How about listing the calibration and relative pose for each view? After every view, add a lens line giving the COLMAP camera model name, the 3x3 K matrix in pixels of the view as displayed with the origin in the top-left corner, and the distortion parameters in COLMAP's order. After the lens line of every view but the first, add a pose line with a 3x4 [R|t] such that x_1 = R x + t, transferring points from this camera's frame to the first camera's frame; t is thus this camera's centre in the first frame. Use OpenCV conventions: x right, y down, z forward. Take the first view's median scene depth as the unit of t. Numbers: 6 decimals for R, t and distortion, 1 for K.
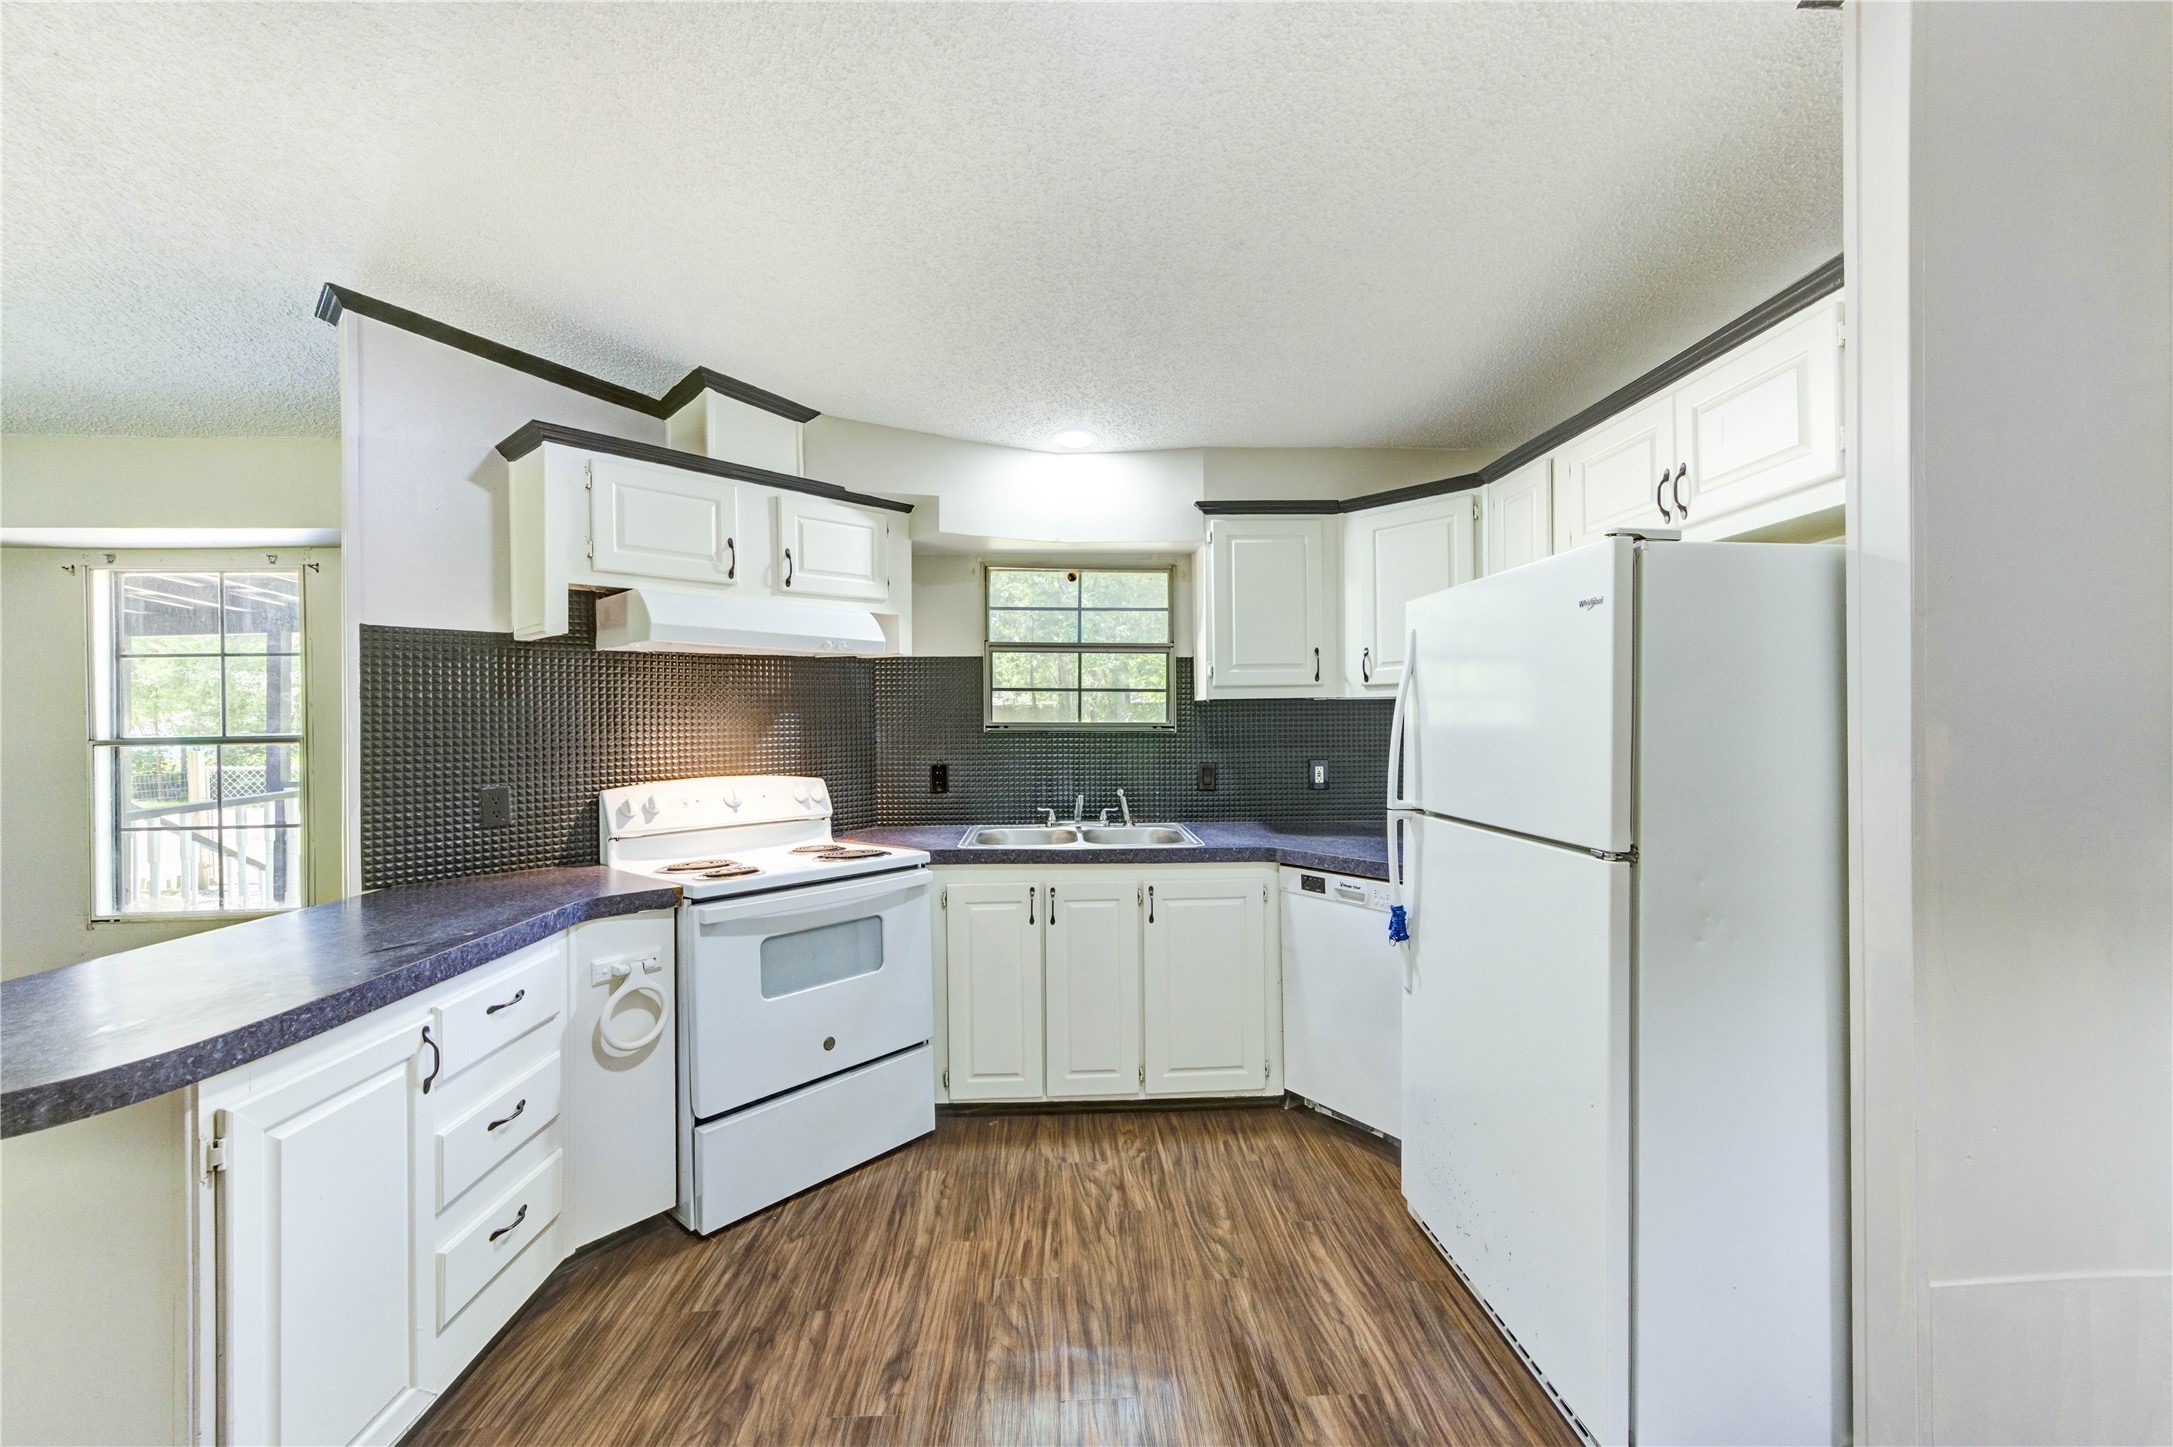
lens RADIAL K [[864.3, 0, 1086.5], [0, 864.3, 723.5], [0, 0, 1]] dist [0.000453, -0.000013]
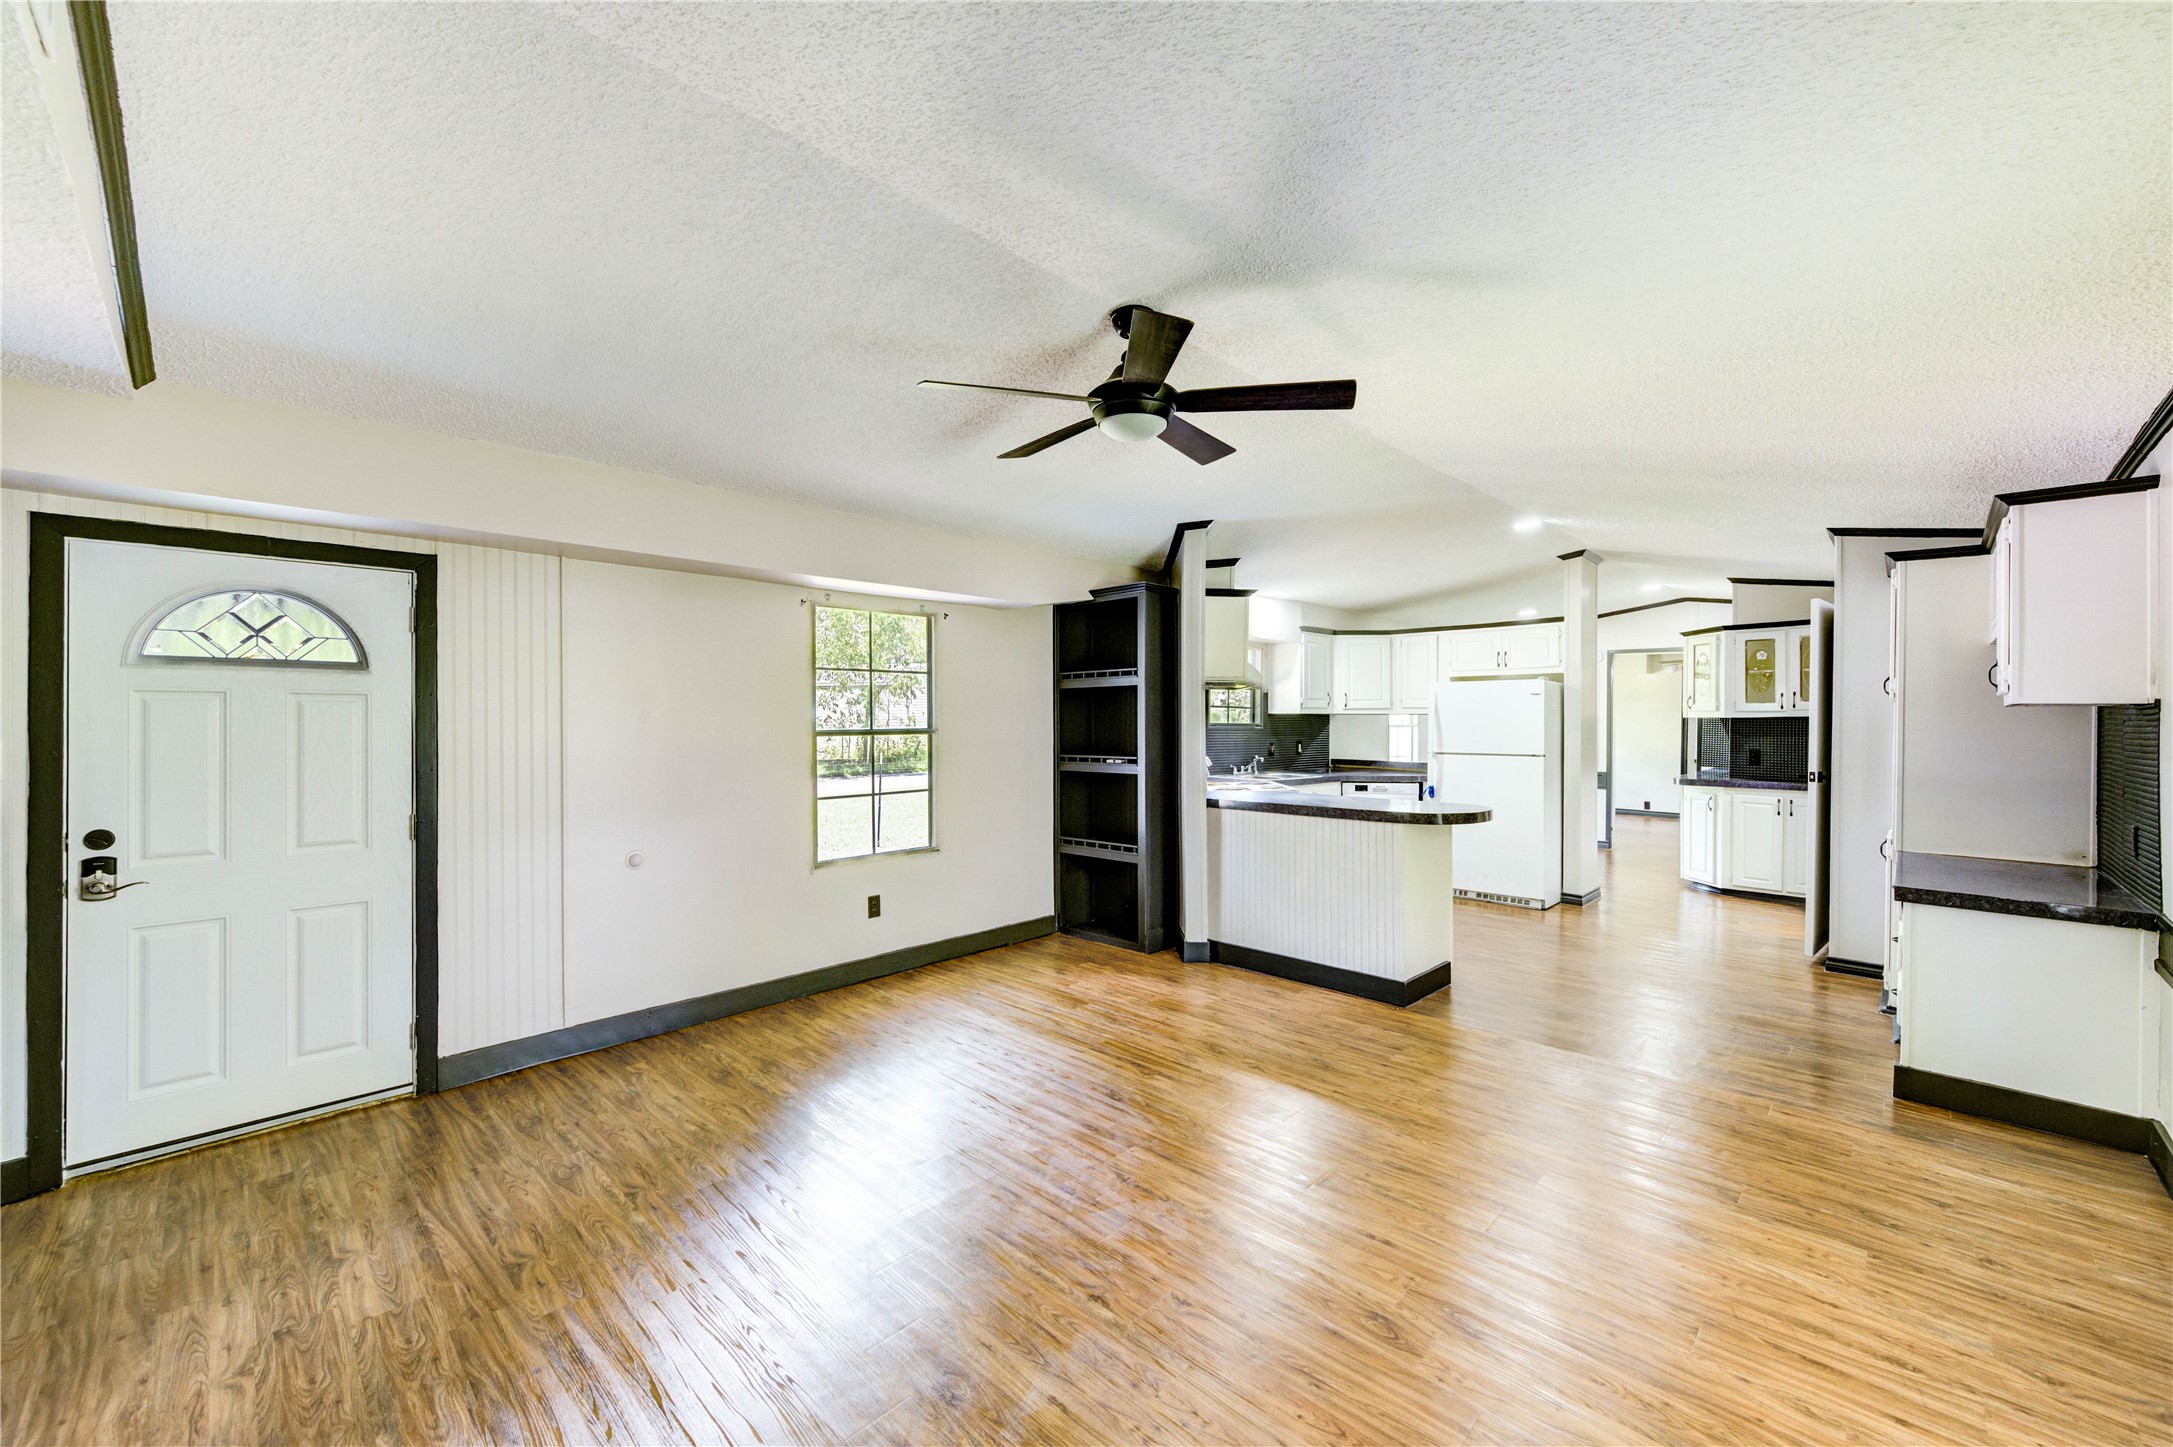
lens RADIAL K [[864.3, 0, 1086.5], [0, 864.3, 723.5], [0, 0, 1]] dist [0.000453, -0.000013]
pose [[0.724383, 0.003519, 0.689389, -1.450143], [-0.005937, 0.999982, 0.001134, -0.000747], [-0.689372, -0.004915, 0.724391, -0.191301]]
